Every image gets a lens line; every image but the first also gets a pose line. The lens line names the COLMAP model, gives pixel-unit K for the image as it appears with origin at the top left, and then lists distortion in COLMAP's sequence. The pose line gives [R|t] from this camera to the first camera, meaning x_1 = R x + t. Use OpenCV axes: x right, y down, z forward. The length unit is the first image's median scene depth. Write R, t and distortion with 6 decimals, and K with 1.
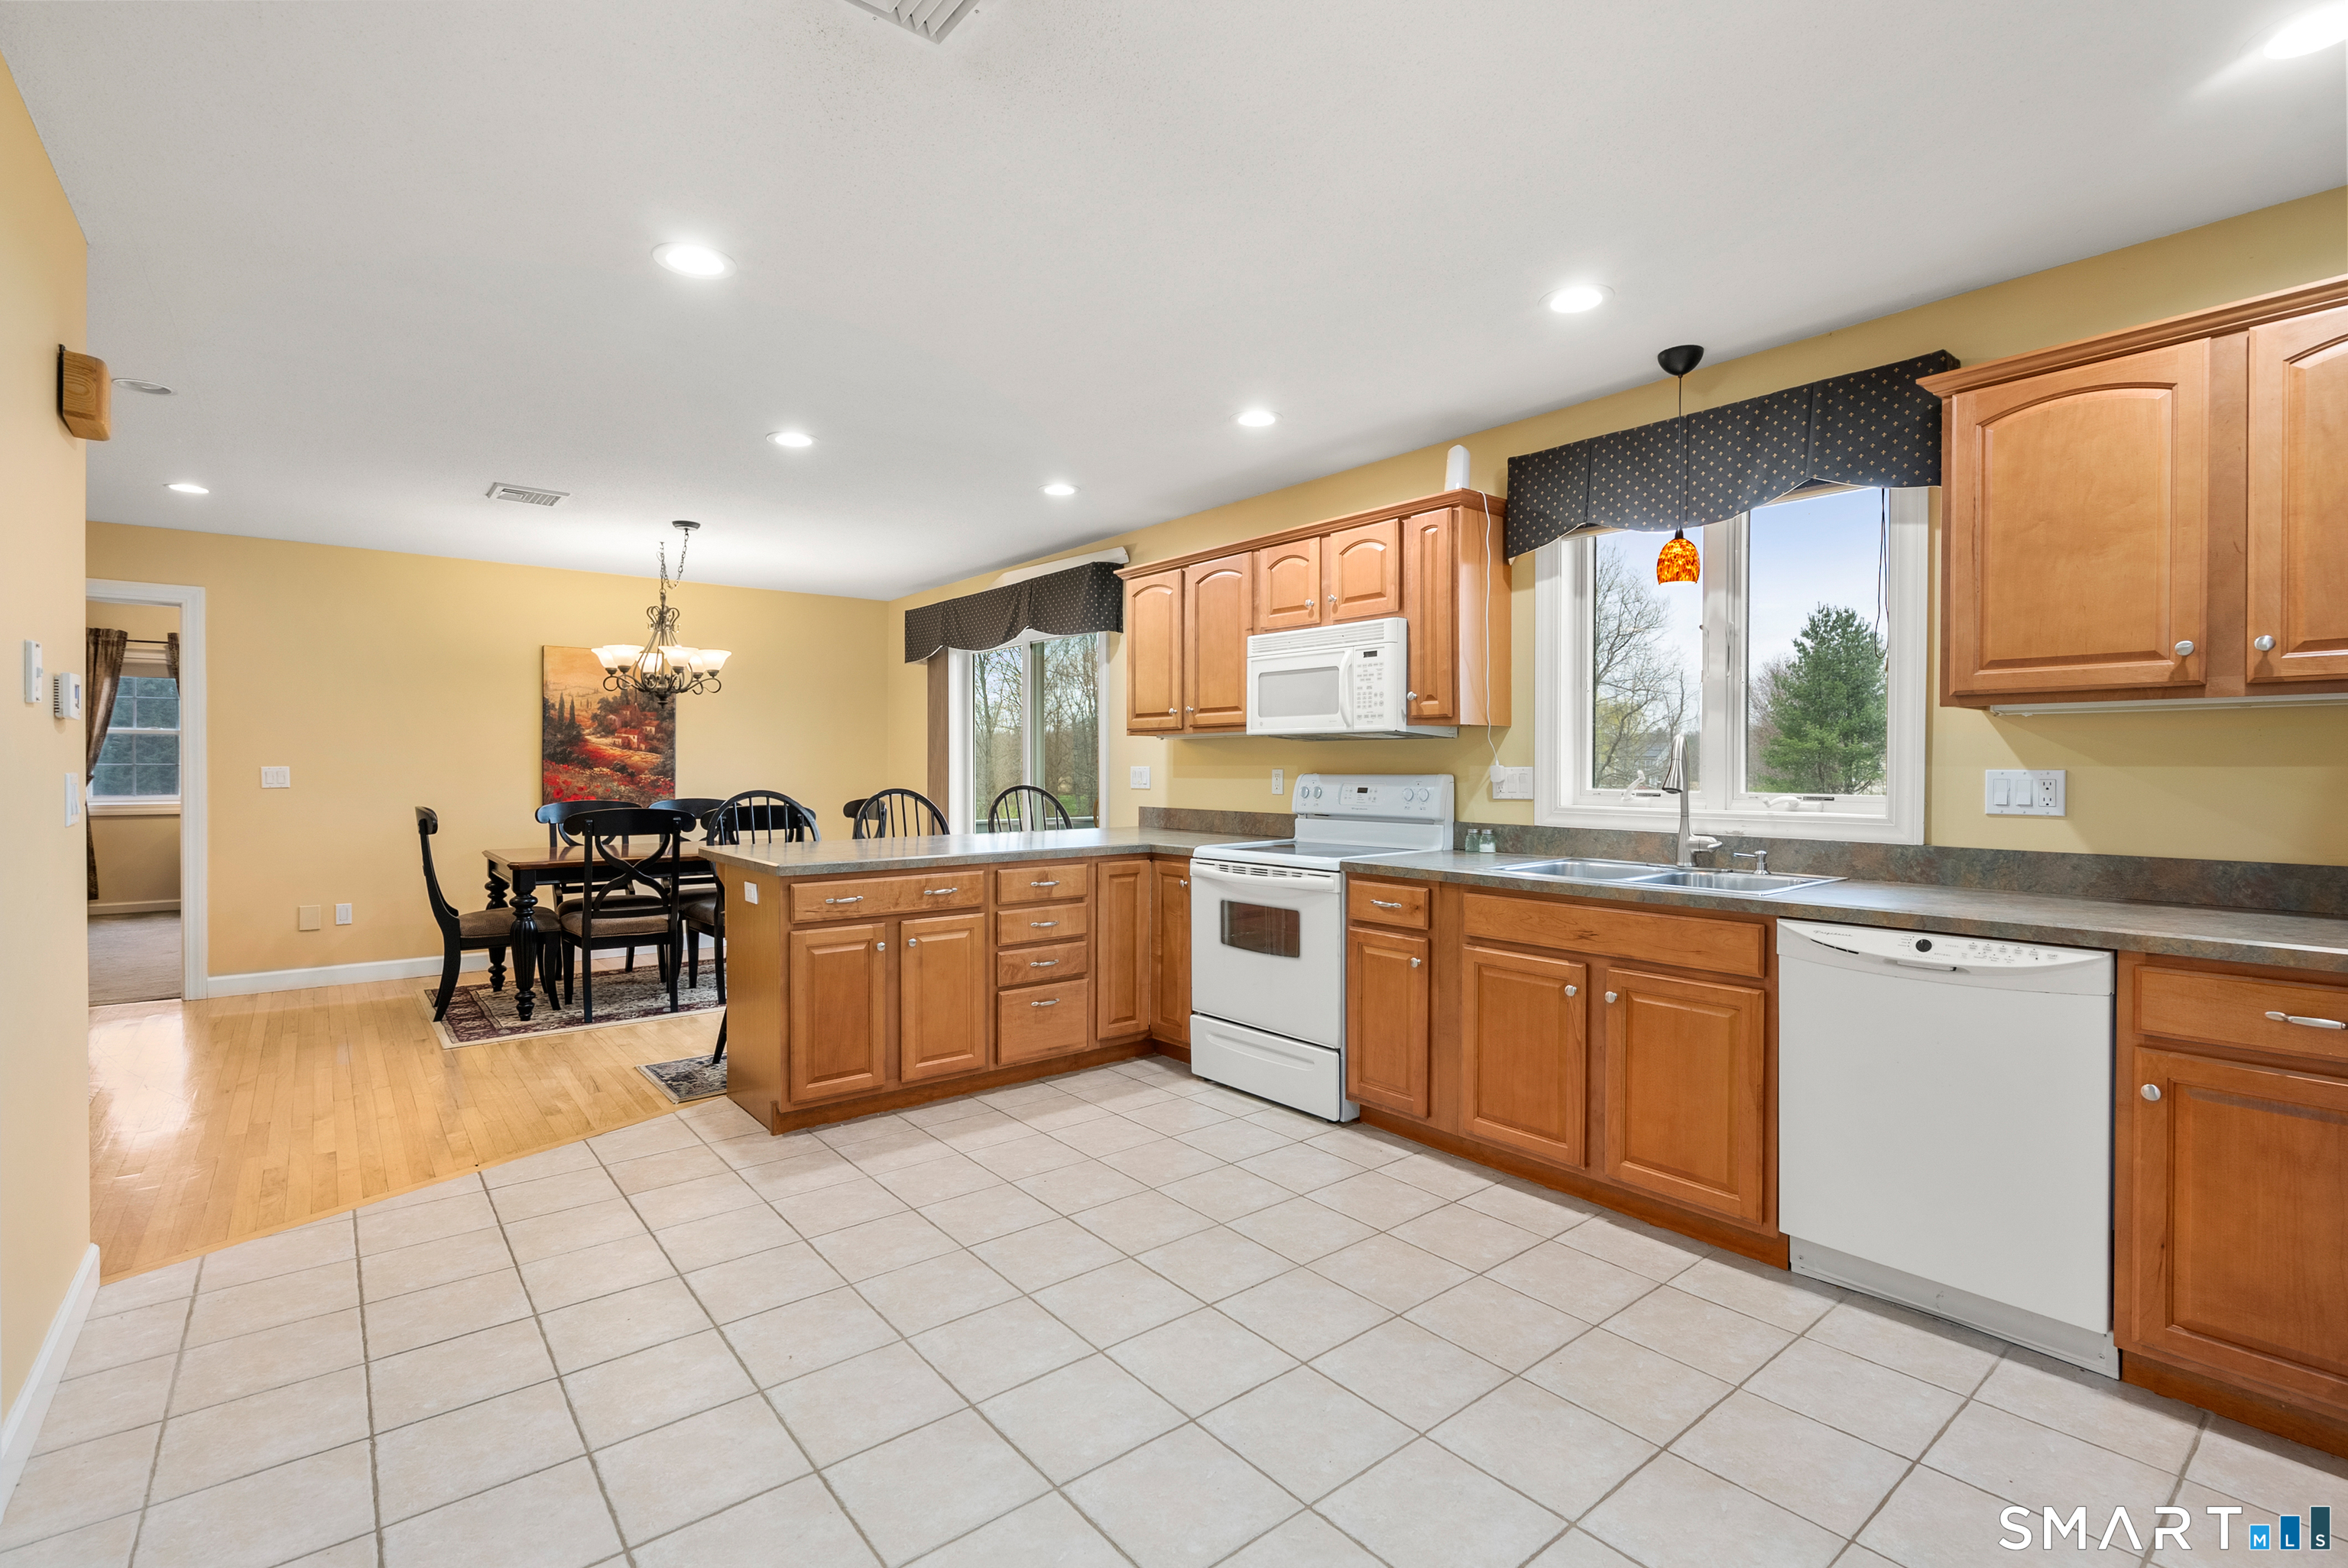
lens RADIAL K [[1067.3, 0, 1178.3], [0, 1067.3, 754.9], [0, 0, 1]] dist [-0.000412, 0.000124]
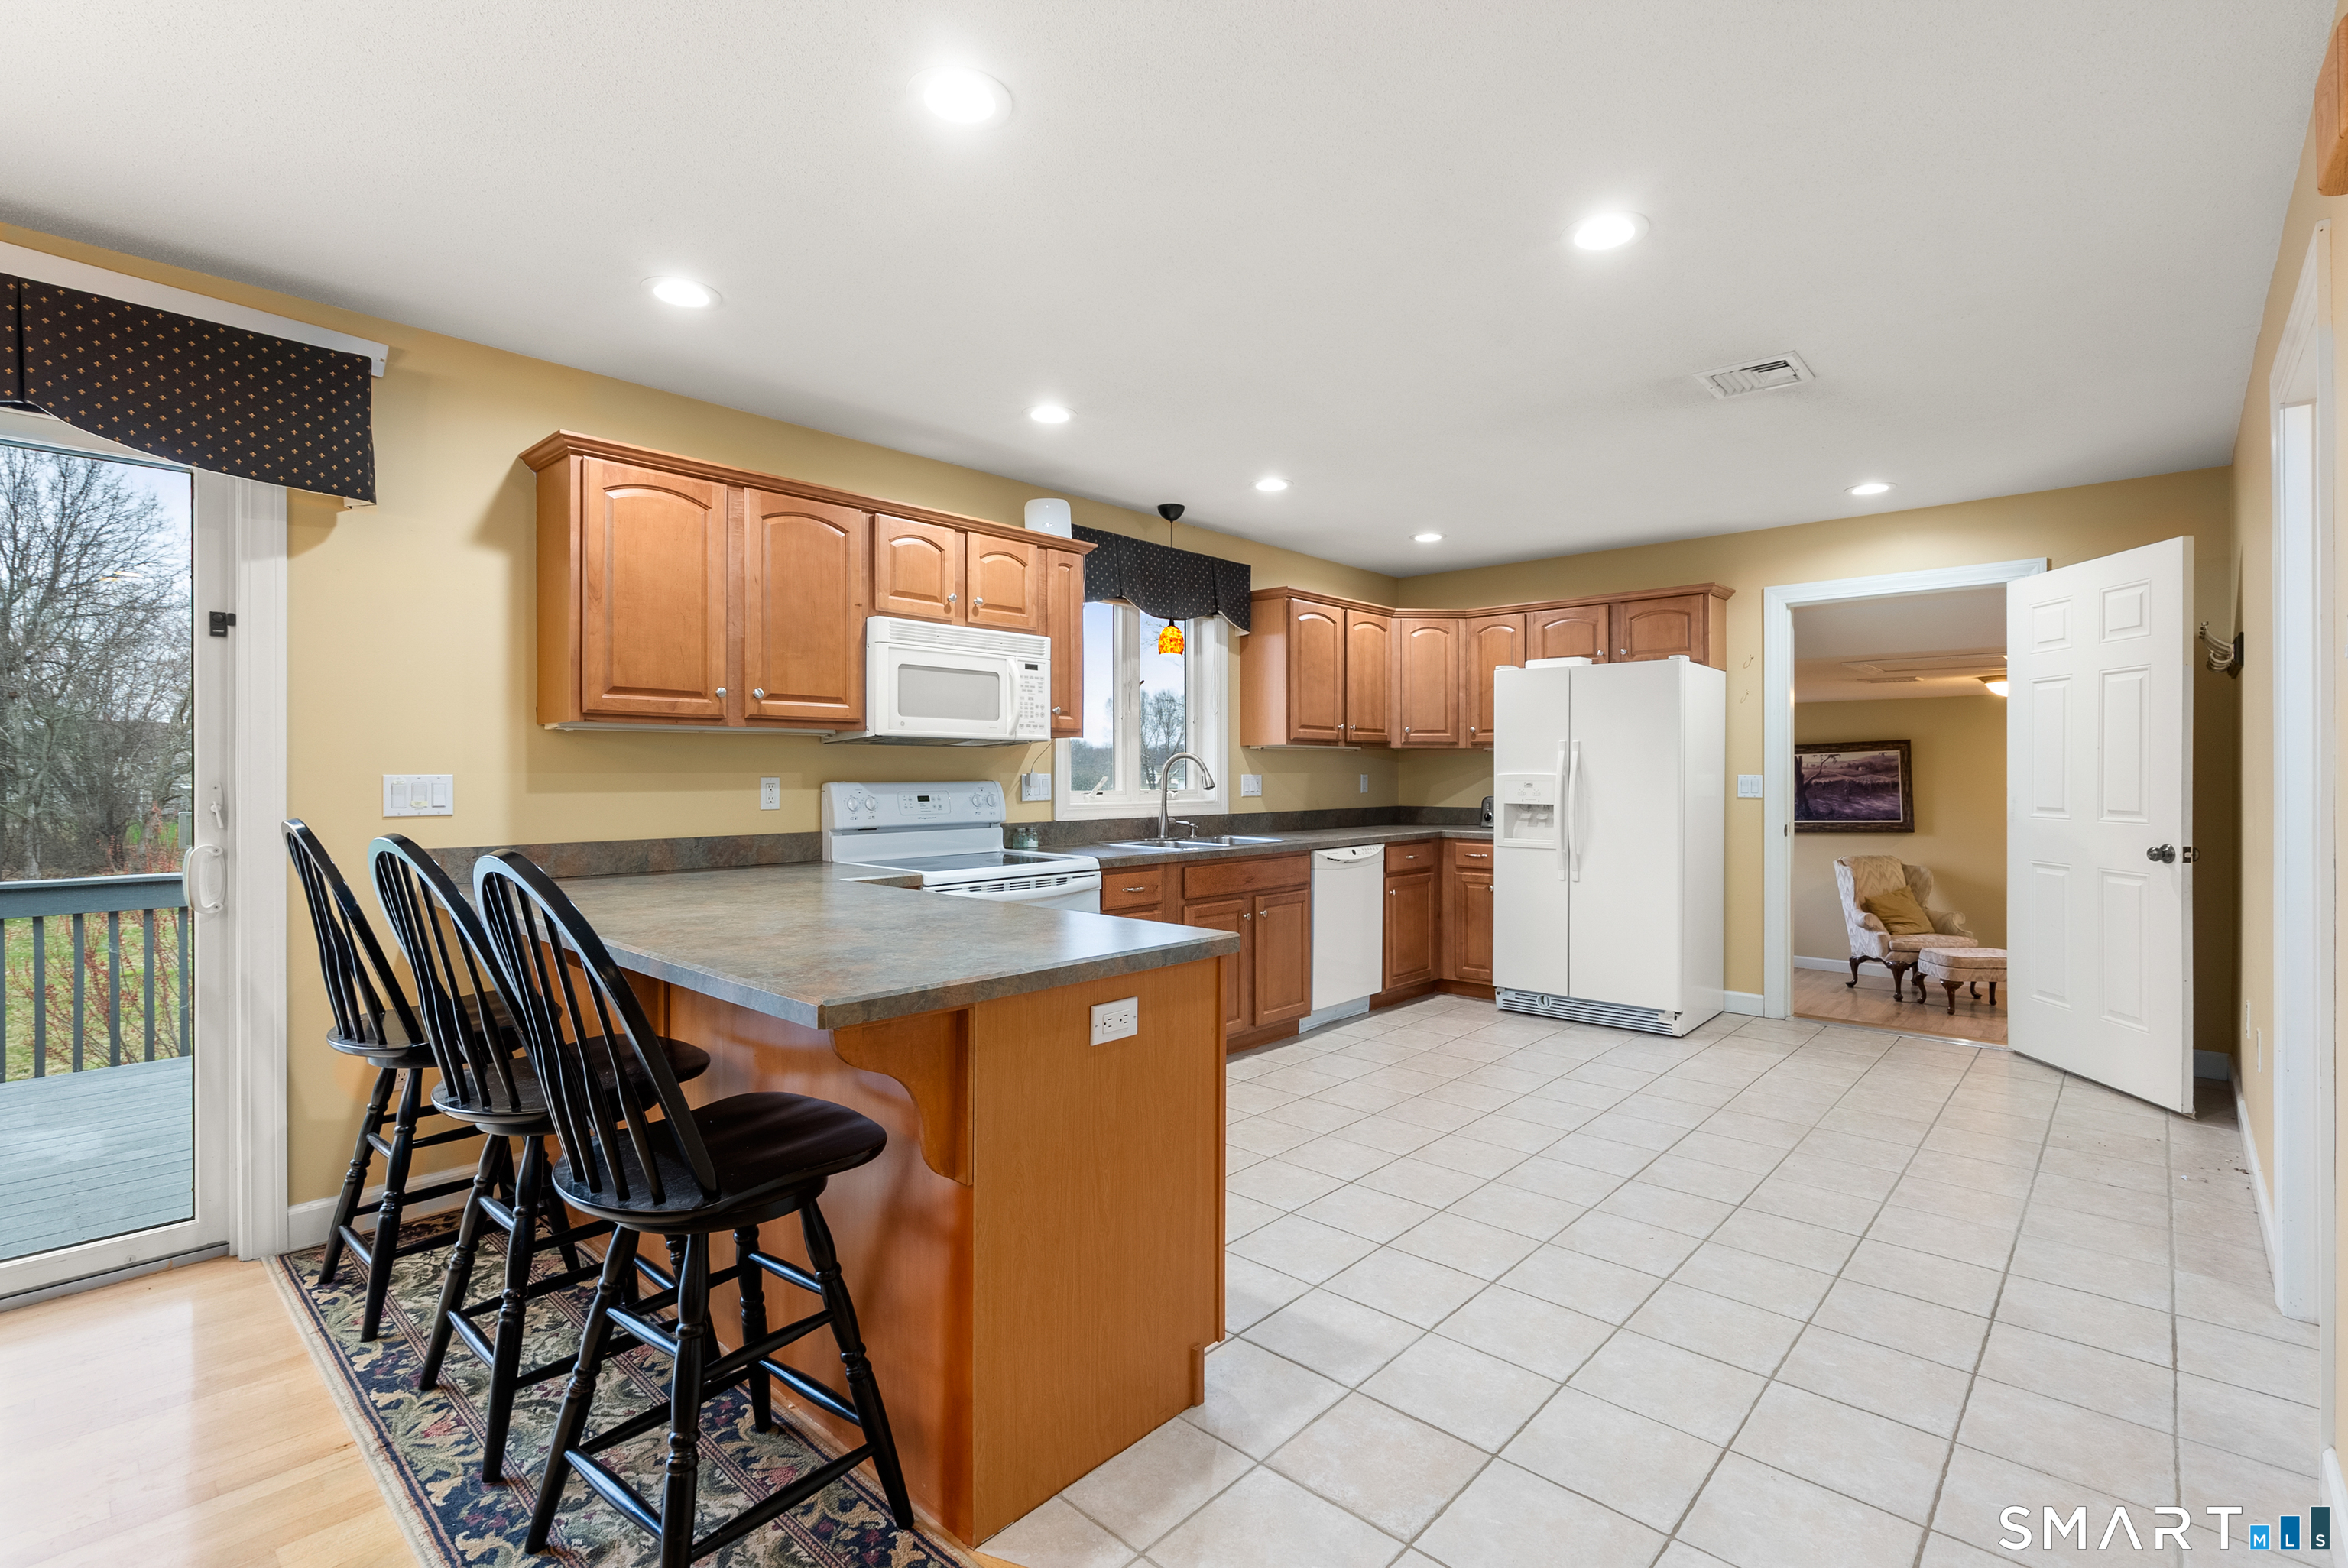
lens RADIAL K [[1067.3, 0, 1178.3], [0, 1067.3, 754.9], [0, 0, 1]] dist [-0.000412, 0.000124]
pose [[-0.150101, 0.015806, 0.988544, -0.884464], [-0.009657, 0.999801, -0.017452, 0.009388], [-0.988624, -0.012166, -0.149918, 1.013516]]
